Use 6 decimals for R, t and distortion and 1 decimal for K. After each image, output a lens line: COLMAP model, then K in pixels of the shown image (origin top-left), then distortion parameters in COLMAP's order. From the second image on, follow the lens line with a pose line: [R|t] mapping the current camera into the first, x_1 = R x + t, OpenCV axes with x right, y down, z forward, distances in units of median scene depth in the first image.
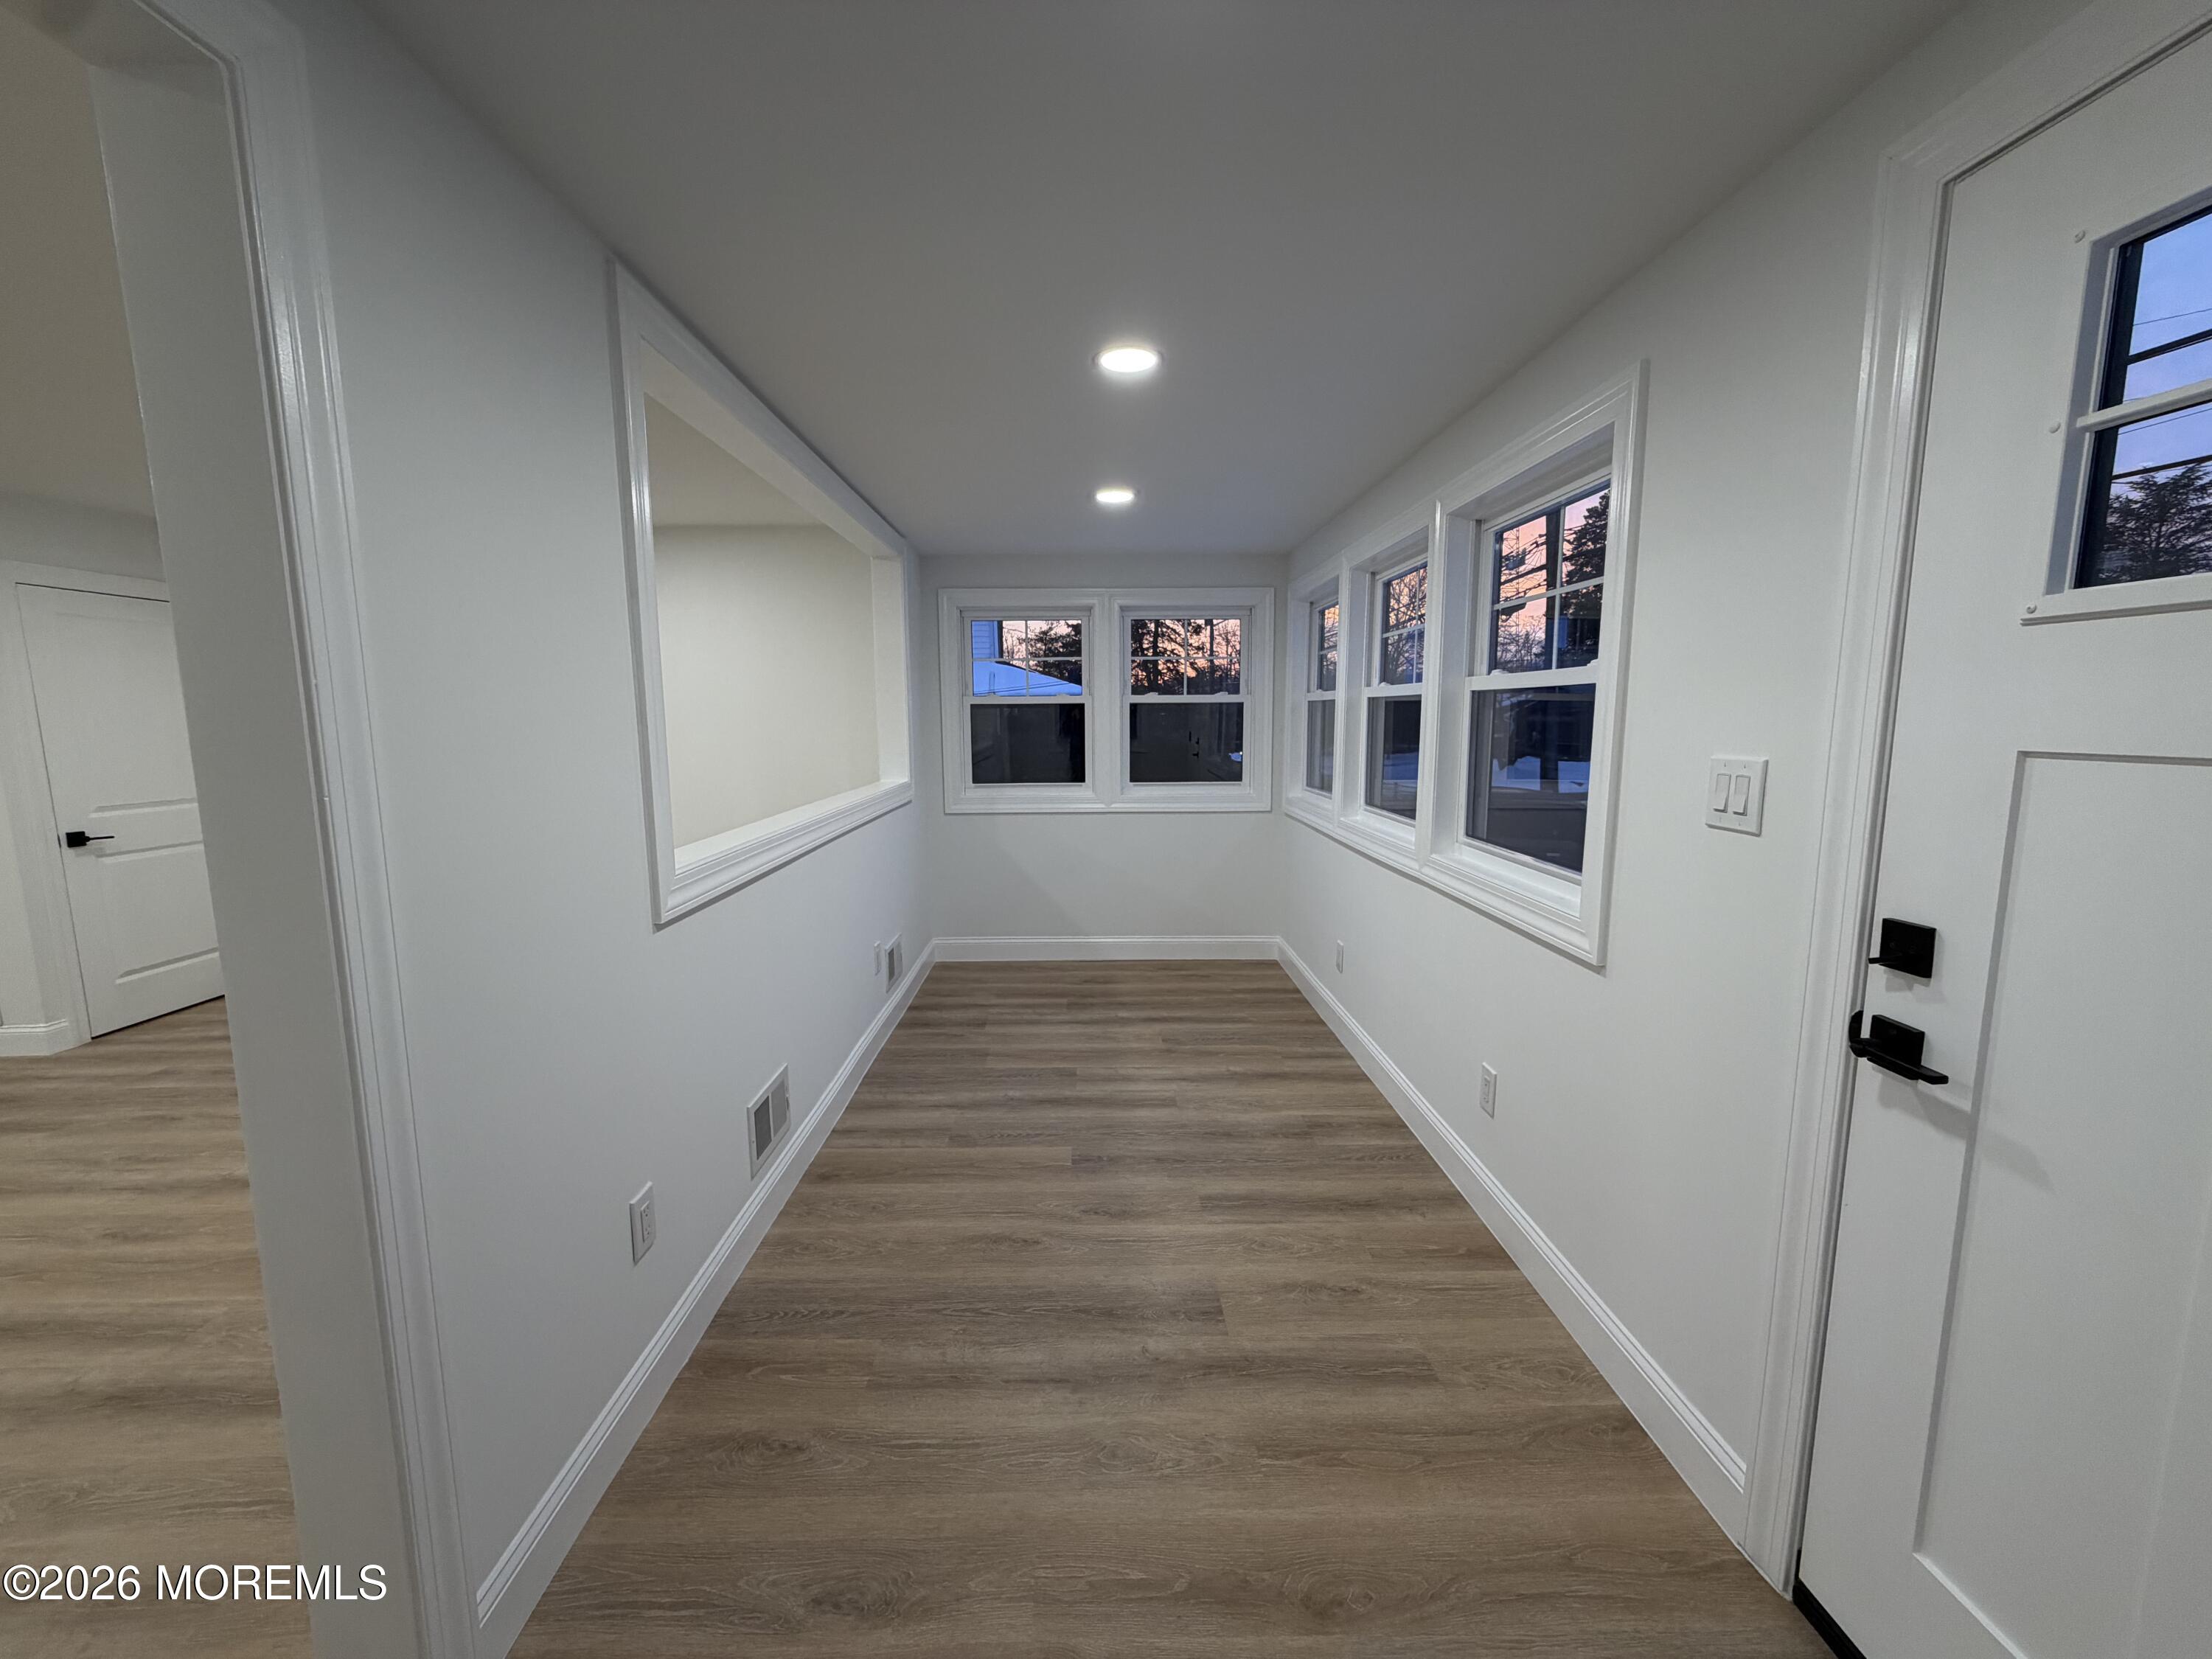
lens RADIAL K [[879.9, 0, 1105.3], [0, 879.9, 824.7], [0, 0, 1]] dist [0.000357, 0.000501]
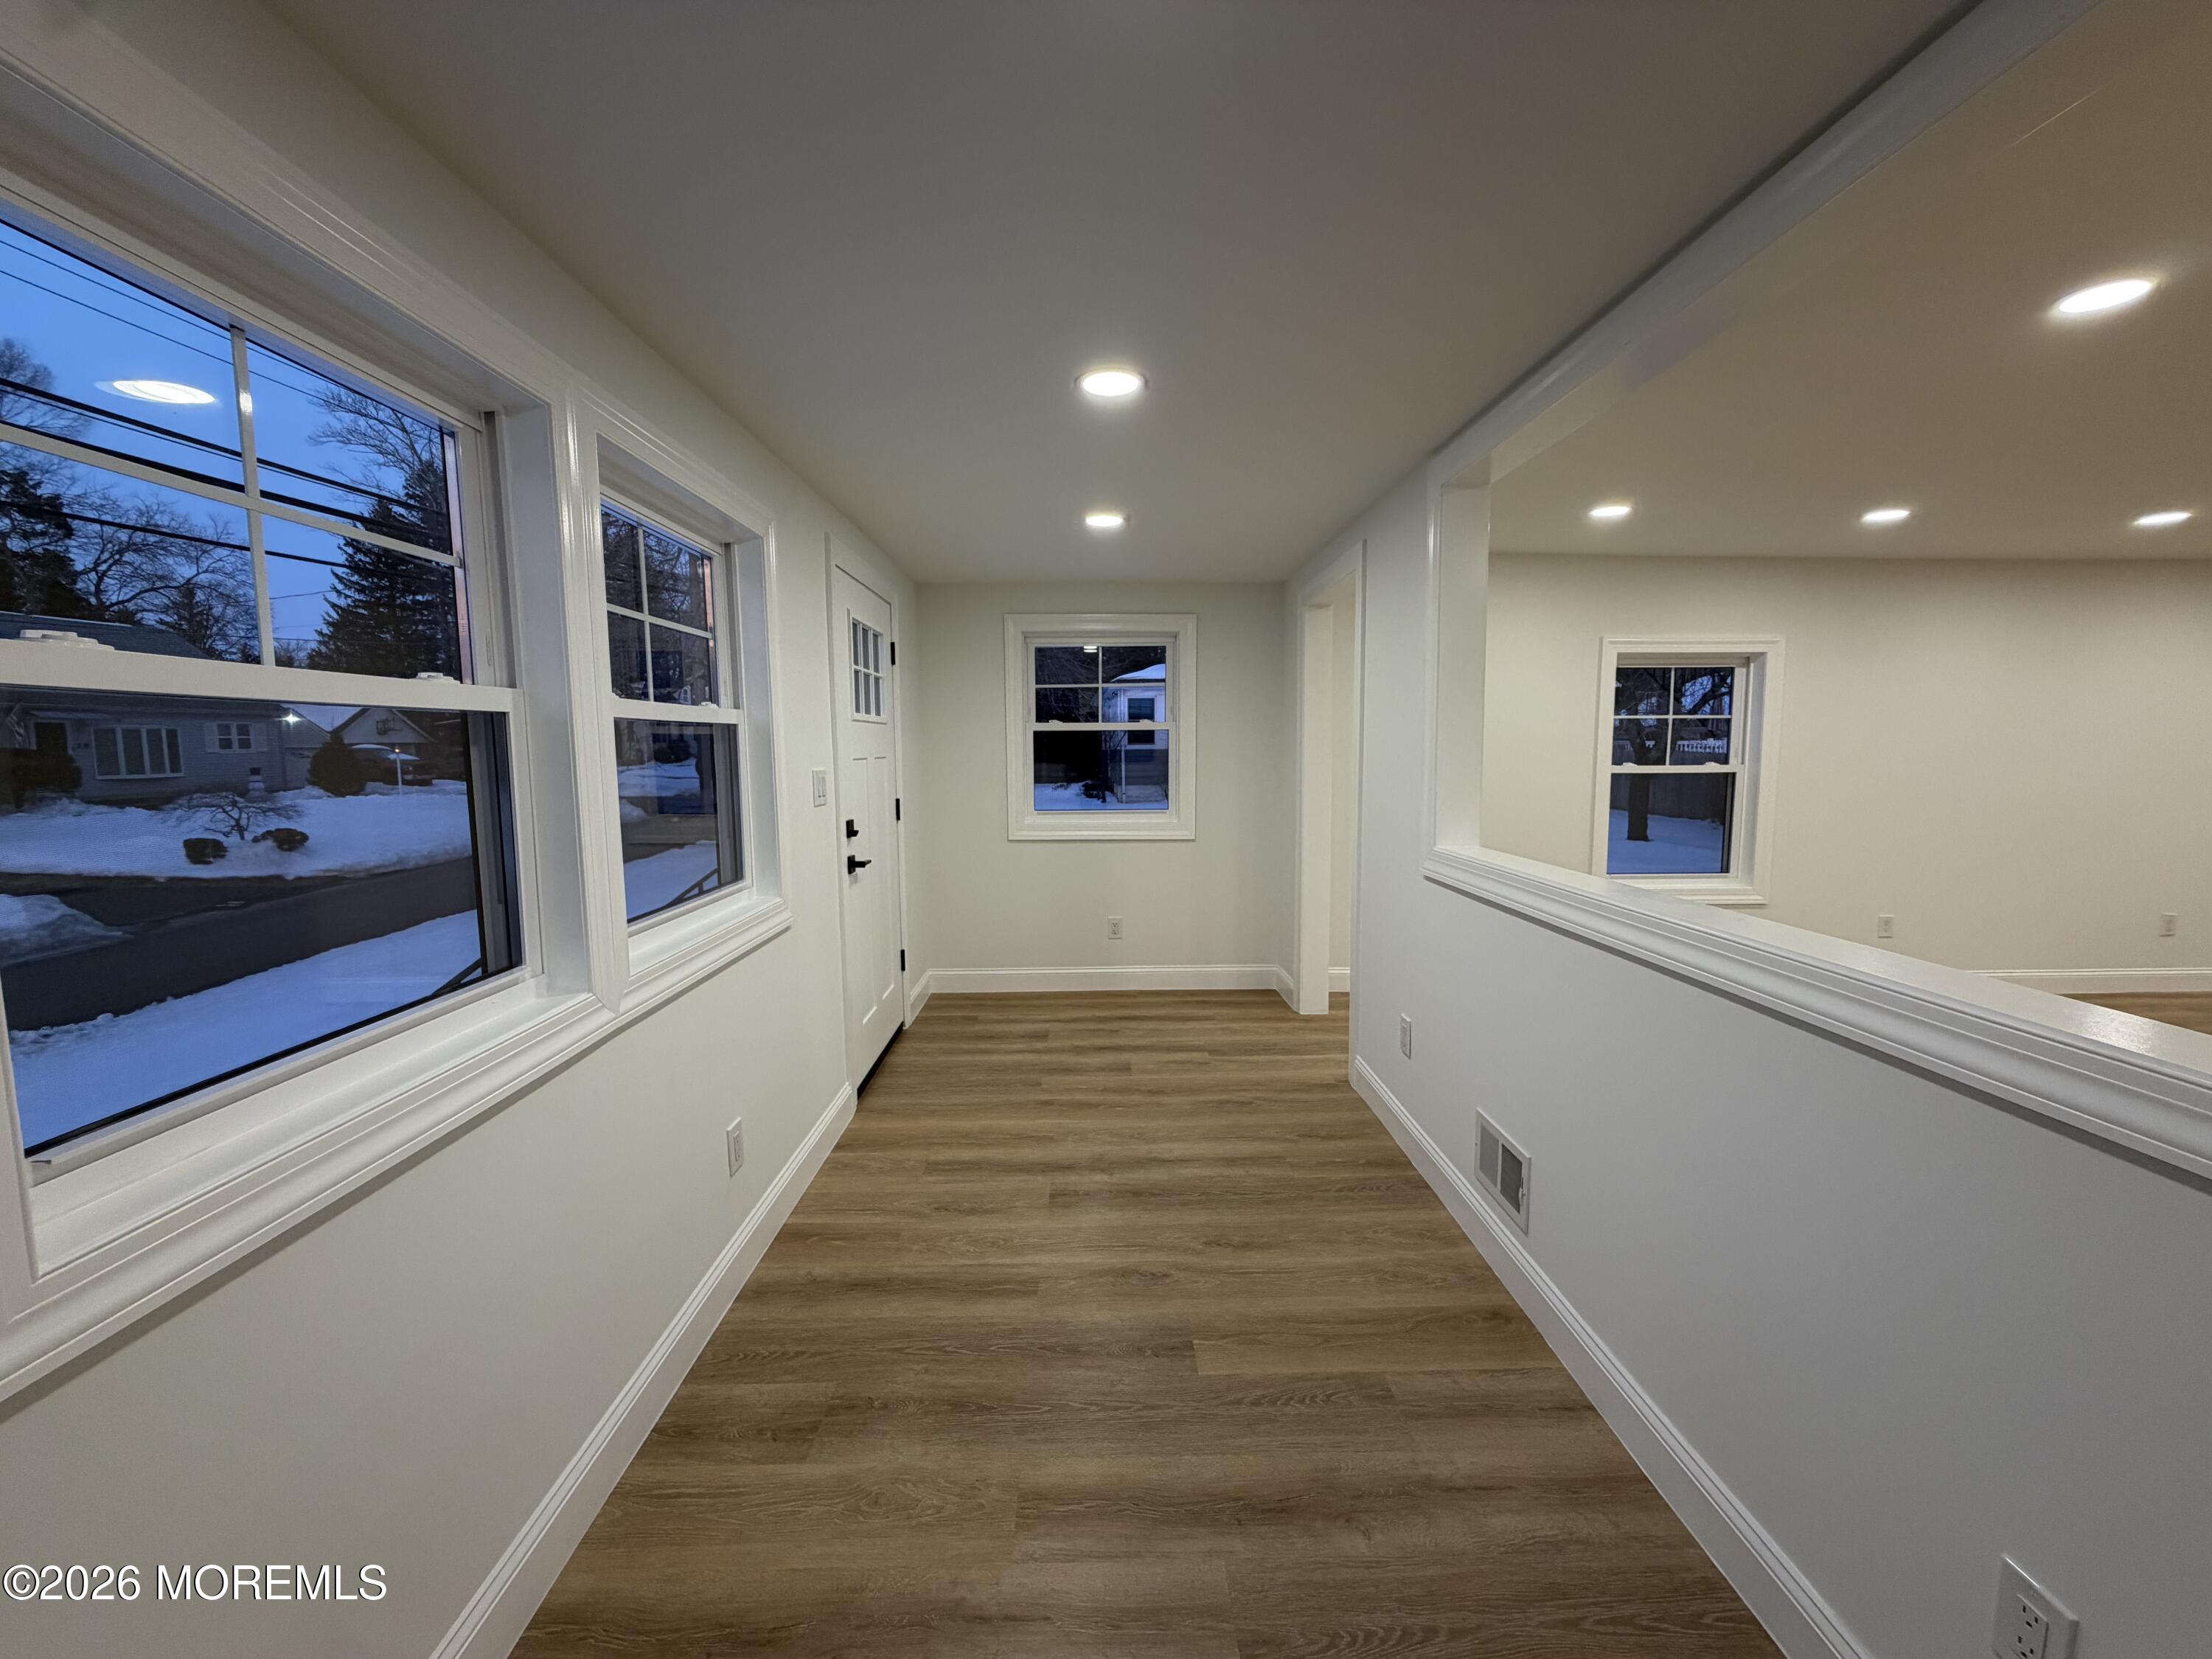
lens RADIAL K [[879.9, 0, 1103.5], [0, 879.9, 827.3], [0, 0, 1]] dist [0.000357, 0.000501]
pose [[-0.999878, 0.012517, 0.009302, 0.028824], [0.014256, 0.975441, 0.219800, -0.232124], [-0.006322, 0.219905, -0.975501, 1.836382]]
